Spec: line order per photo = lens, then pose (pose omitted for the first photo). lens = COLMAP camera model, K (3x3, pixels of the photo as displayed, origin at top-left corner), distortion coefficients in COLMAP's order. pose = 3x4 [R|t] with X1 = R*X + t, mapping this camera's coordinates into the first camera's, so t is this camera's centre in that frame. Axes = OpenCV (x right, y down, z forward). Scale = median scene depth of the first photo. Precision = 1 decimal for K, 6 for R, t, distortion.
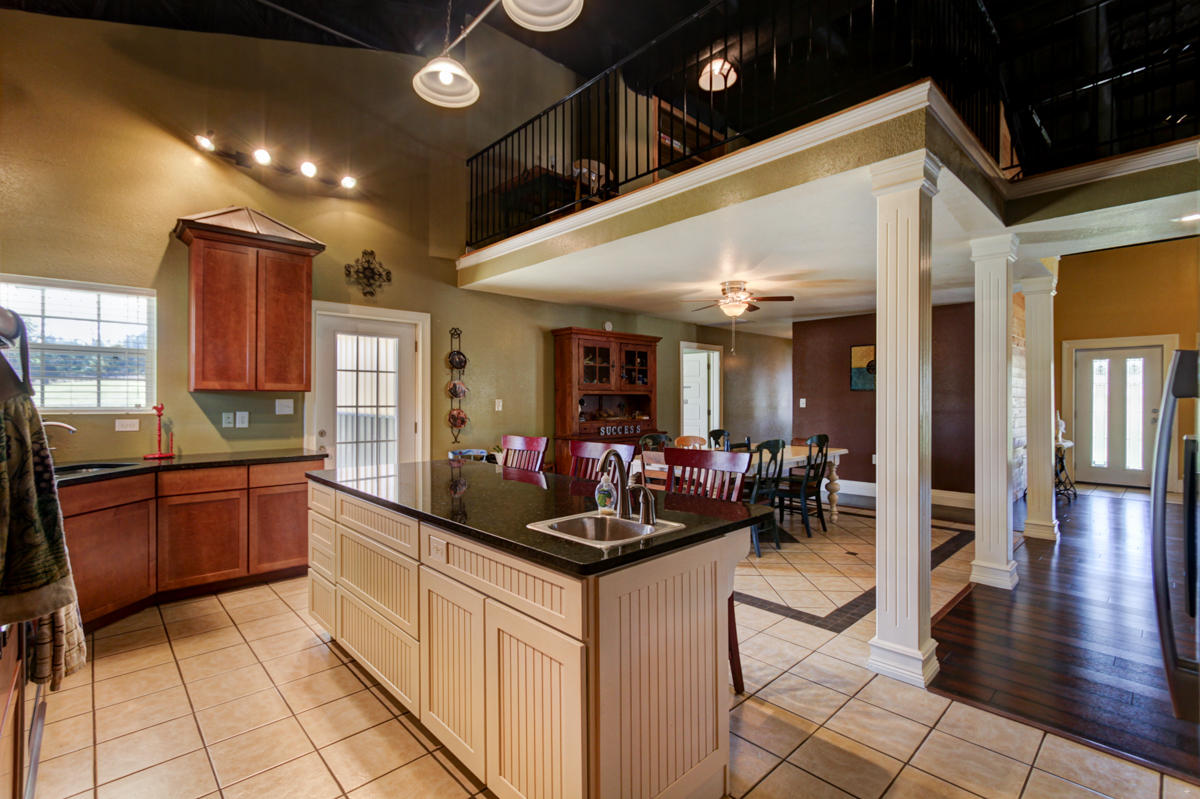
lens RADIAL K [[539.5, 0, 581.2], [0, 539.5, 406.2], [0, 0, 1]] dist [-0.003243, -0.000415]
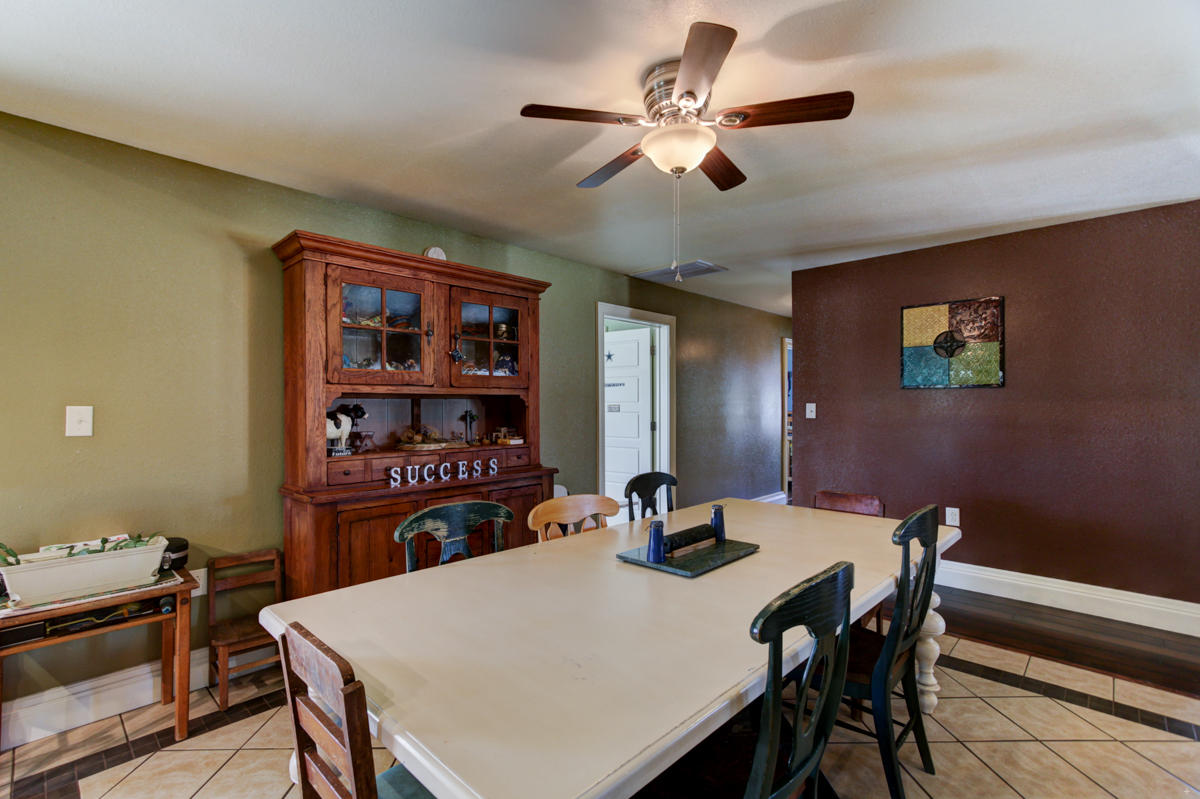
lens RADIAL K [[550.9, 0, 581.7], [0, 550.9, 404.1], [0, 0, 1]] dist [0.000622, 0.000123]
pose [[0.998220, -0.001118, 0.059623, 0.148683], [0.001921, 0.999908, -0.013413, -0.006275], [-0.059602, 0.013504, 0.998131, 0.480510]]
